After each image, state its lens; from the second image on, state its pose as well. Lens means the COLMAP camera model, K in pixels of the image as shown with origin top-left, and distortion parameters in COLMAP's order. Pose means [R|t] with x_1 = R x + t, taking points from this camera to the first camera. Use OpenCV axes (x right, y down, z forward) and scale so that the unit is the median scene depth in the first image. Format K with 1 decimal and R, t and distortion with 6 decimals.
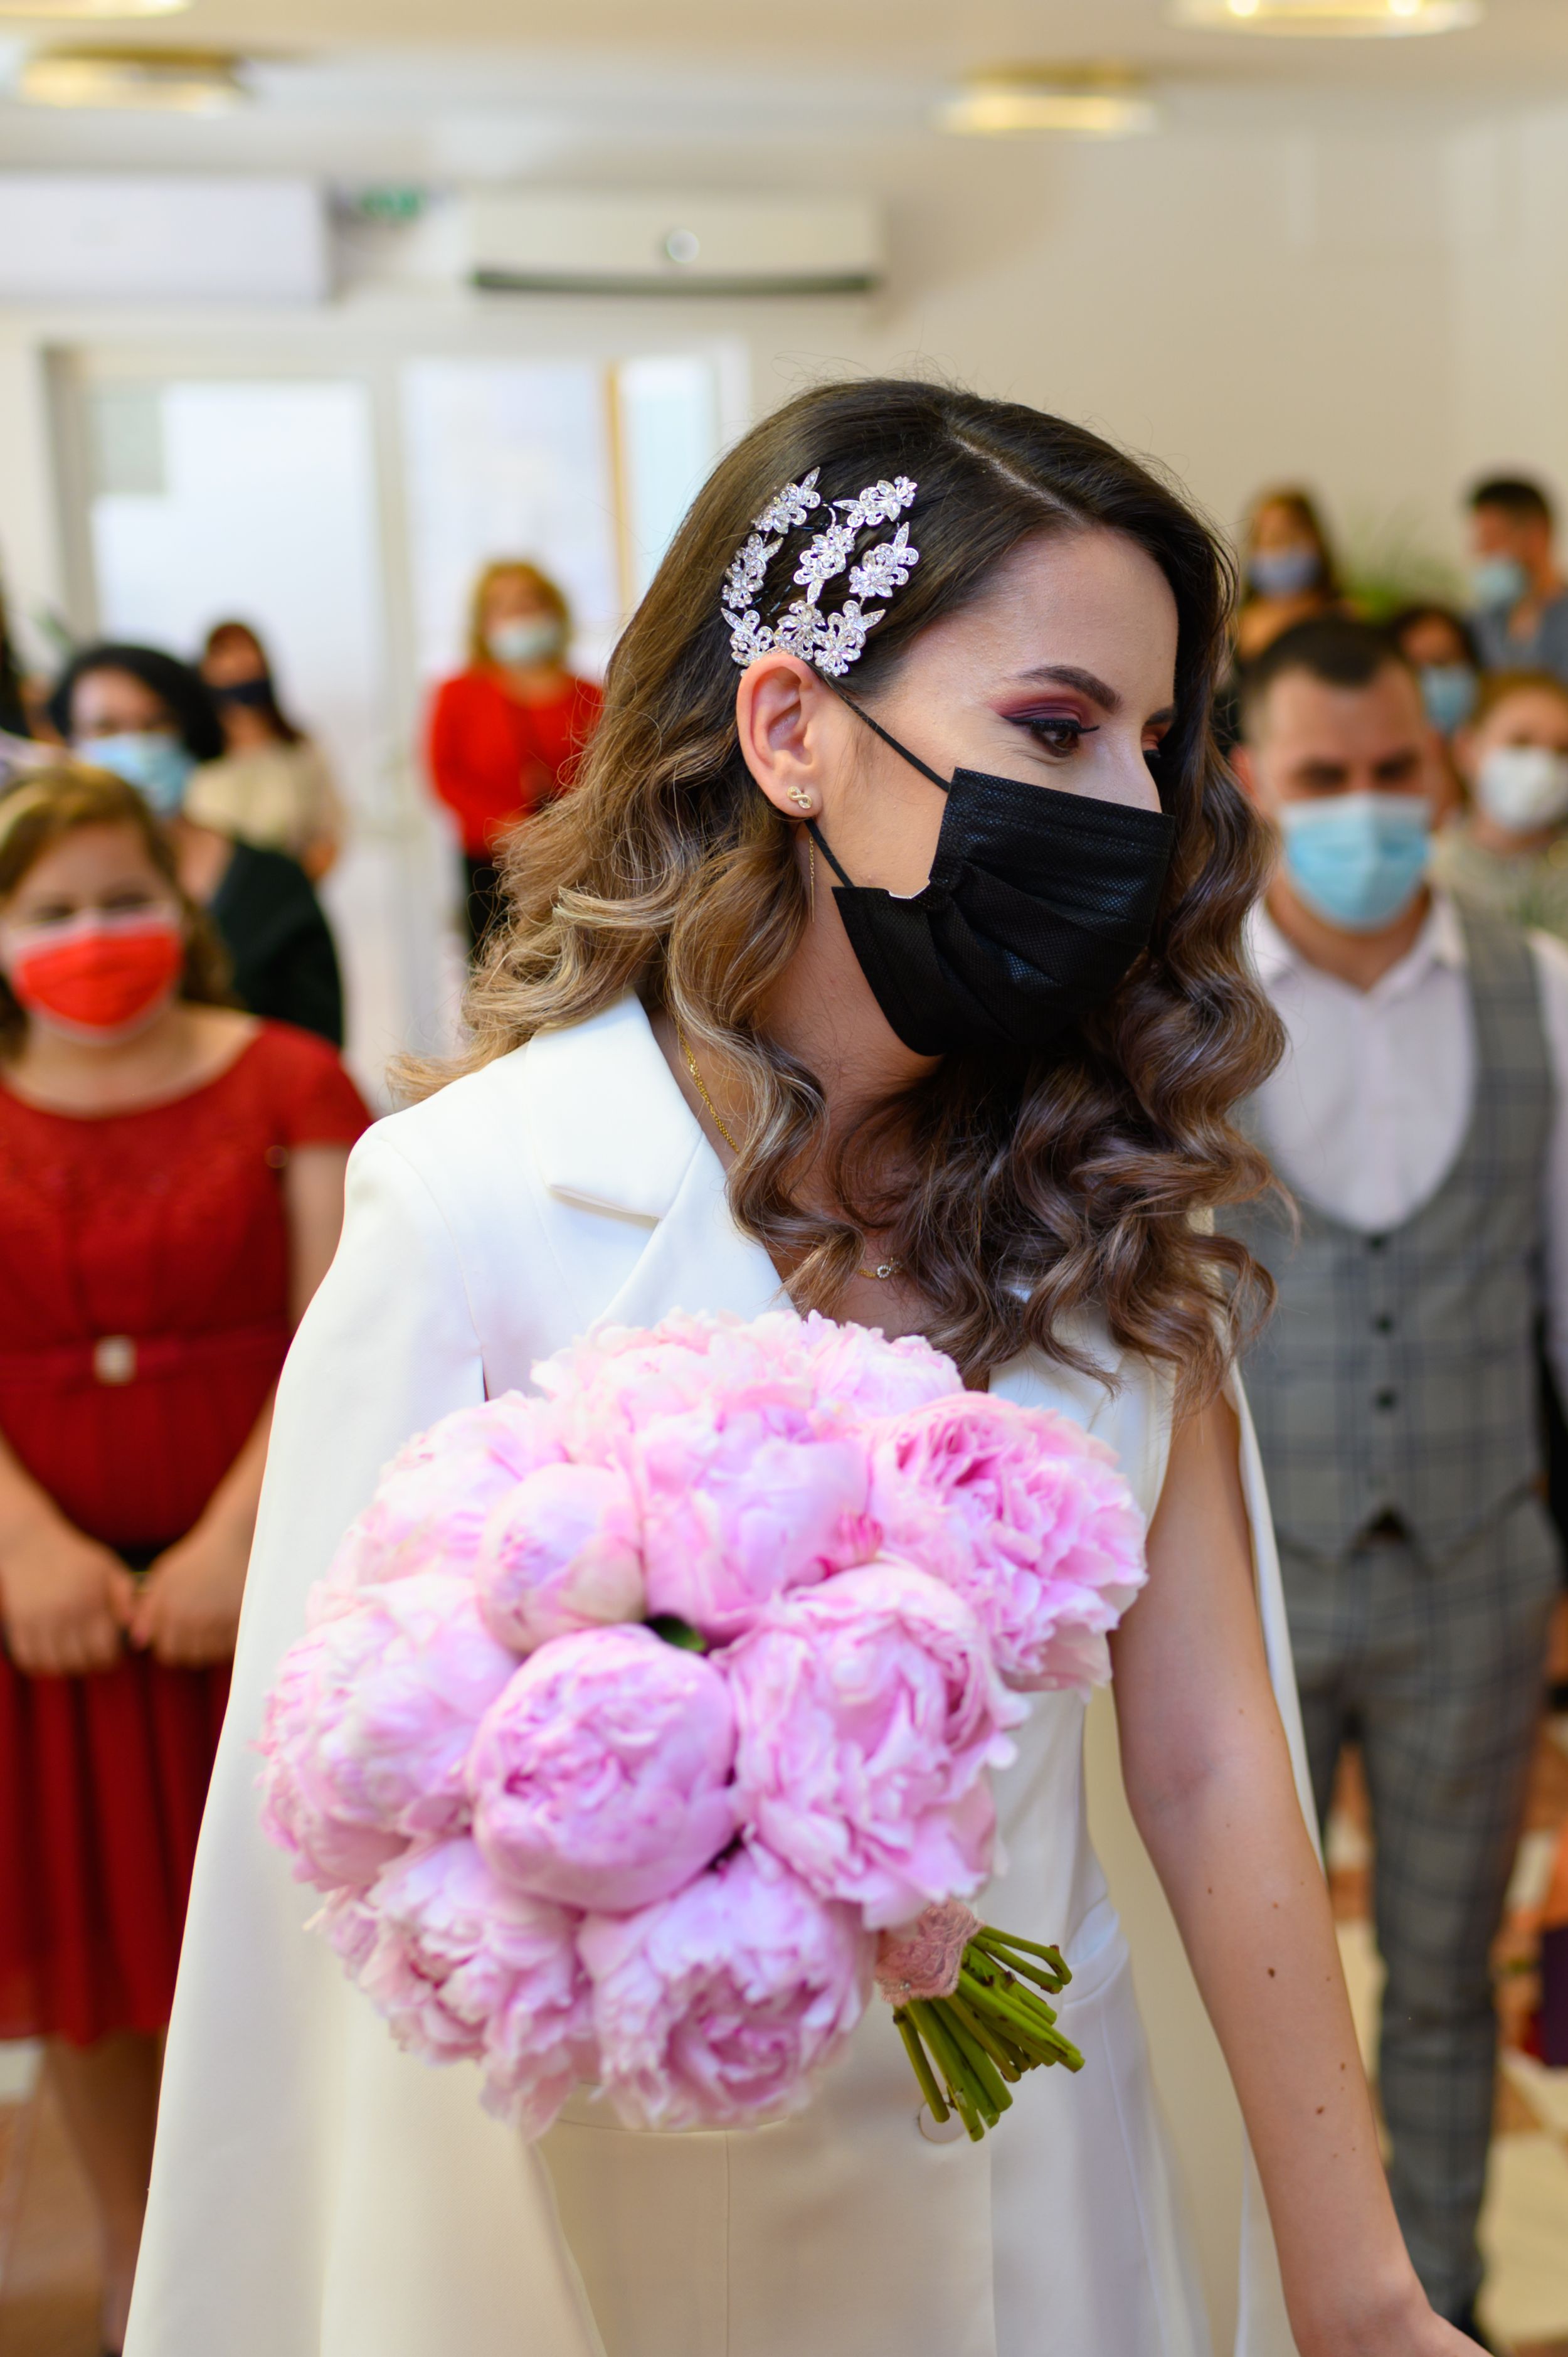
lens RADIAL K [[2311.7, 0, 784.0], [0, 2311.7, 1178.5], [0, 0, 1]] dist [-0.016125, 0.044145]
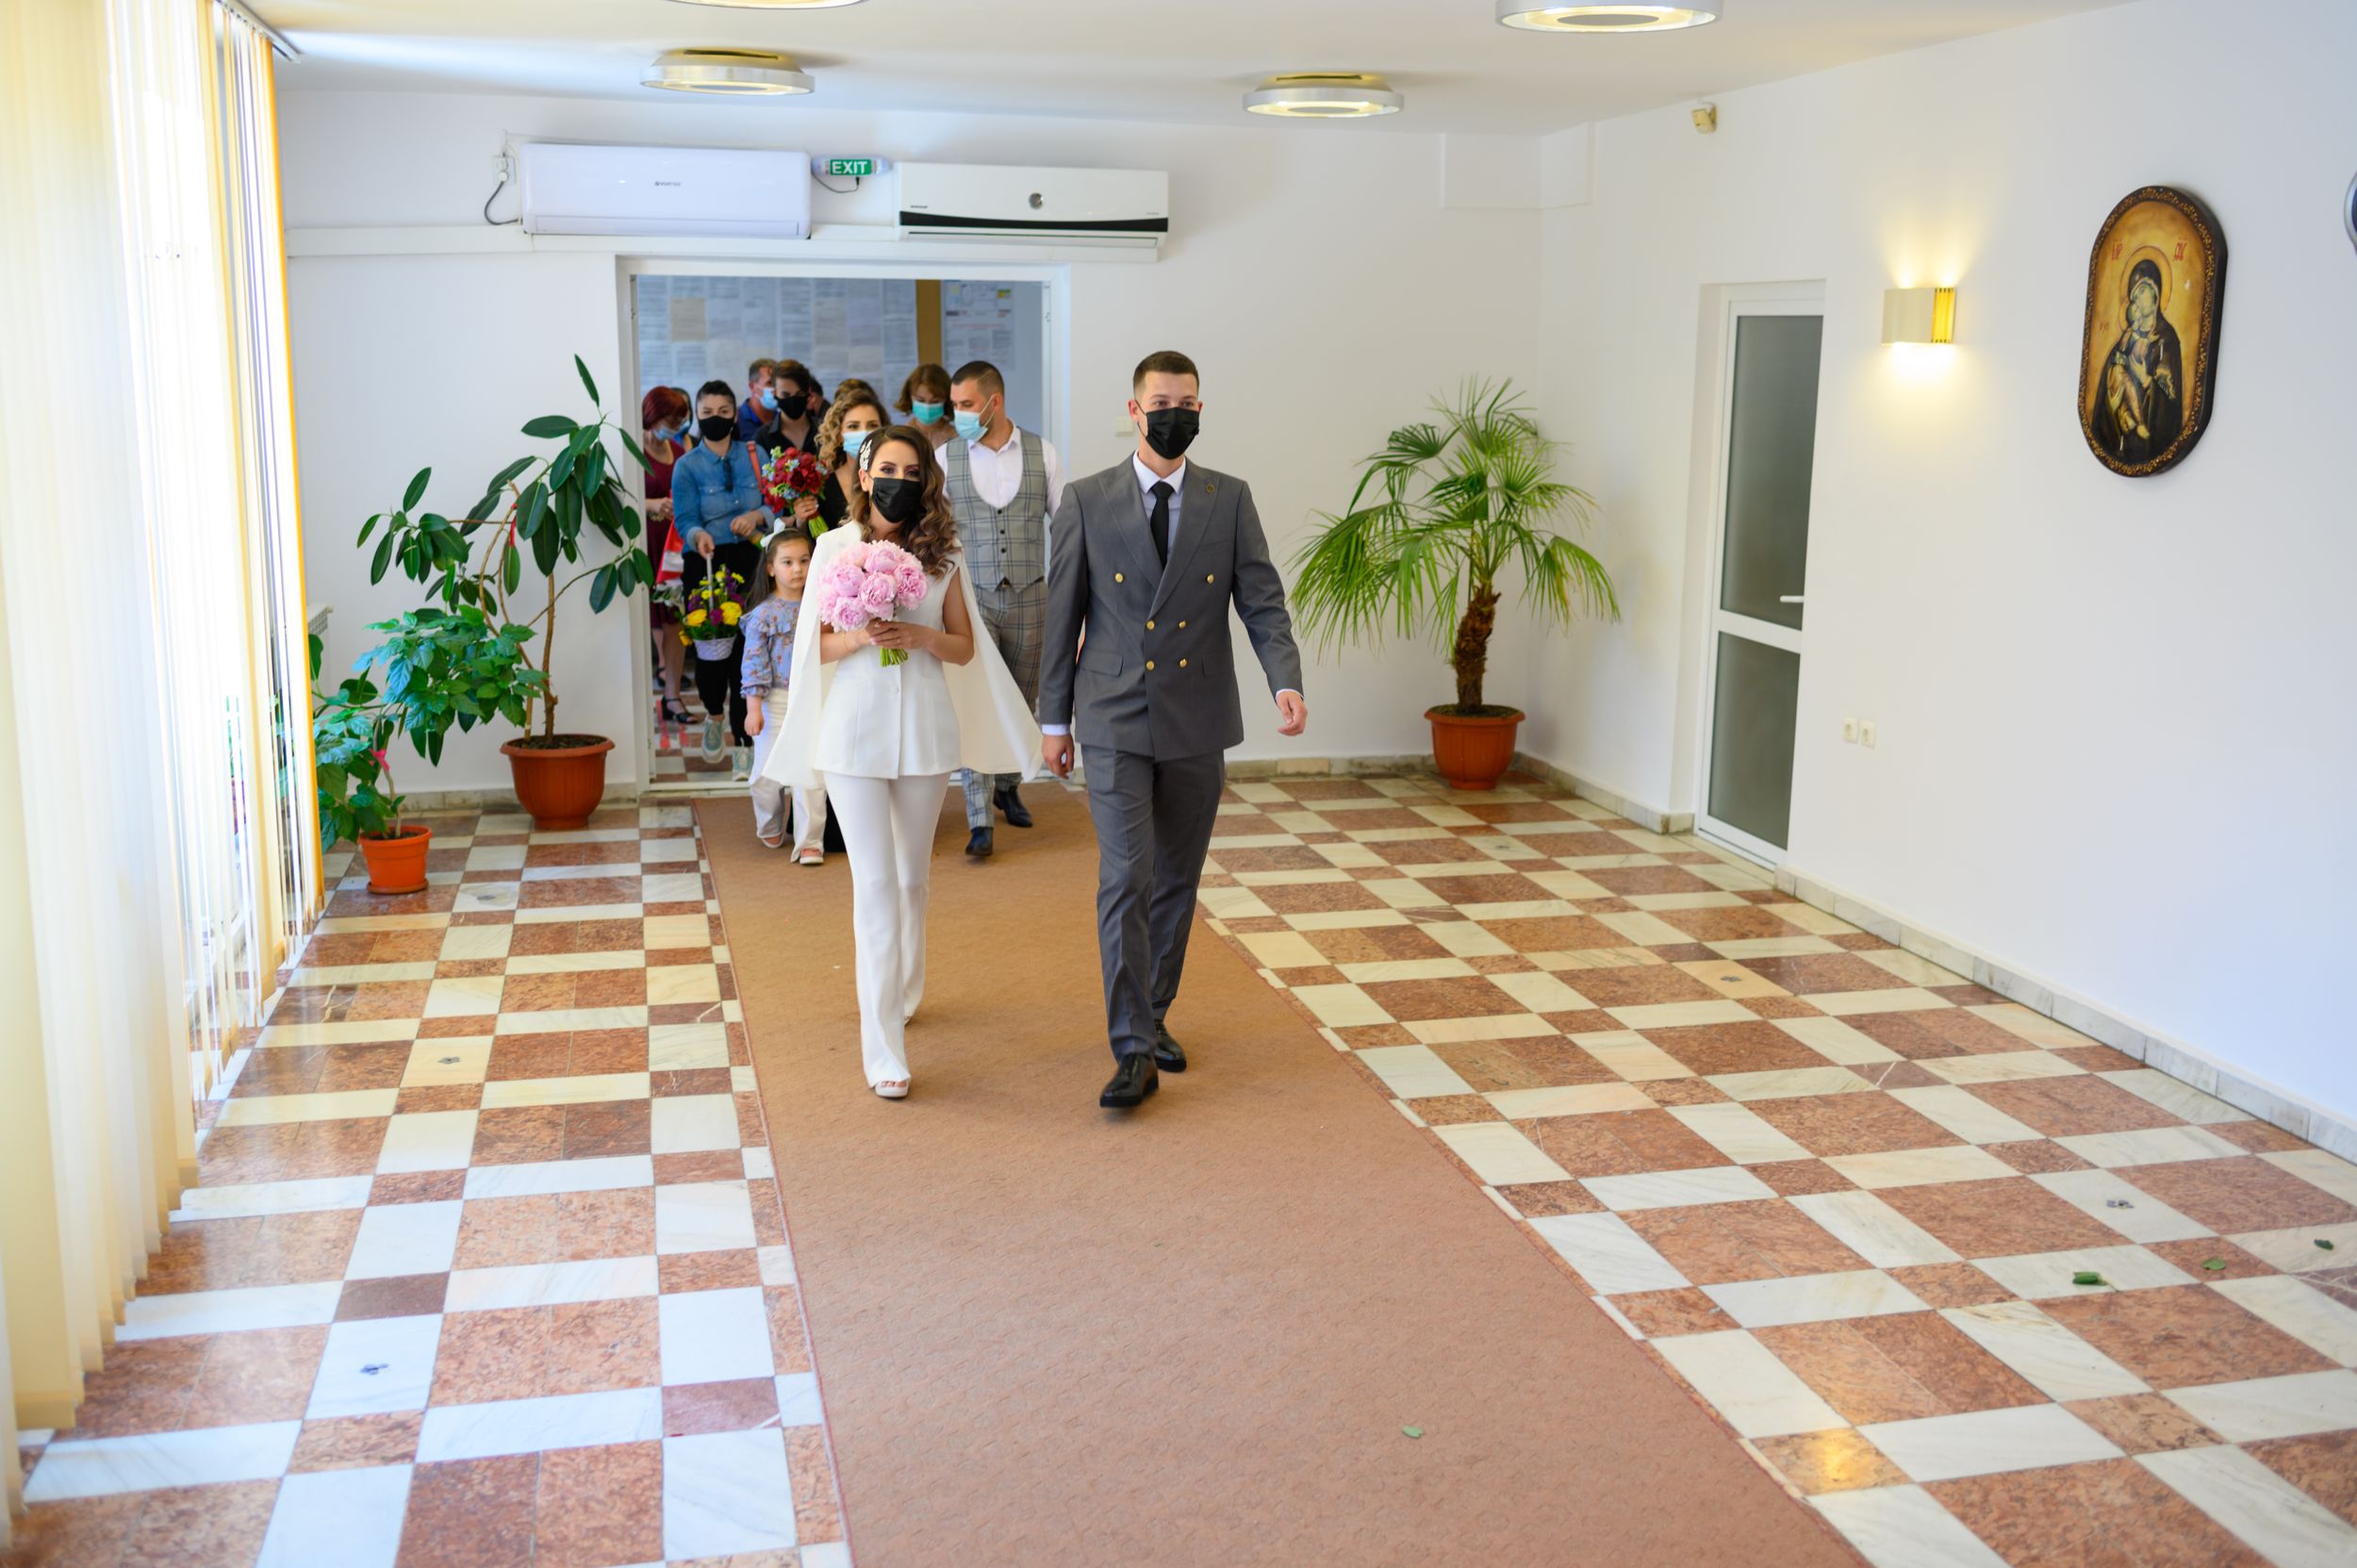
lens RADIAL K [[2312.1, 0, 1178.5], [0, 2312.1, 784.0], [0, 0, 1]] dist [-0.016125, 0.044145]
pose [[0.998991, 0.015085, -0.042306, 0.736753], [-0.019796, 0.993370, -0.113240, 0.945578], [0.040317, 0.113964, 0.992667, -2.926339]]
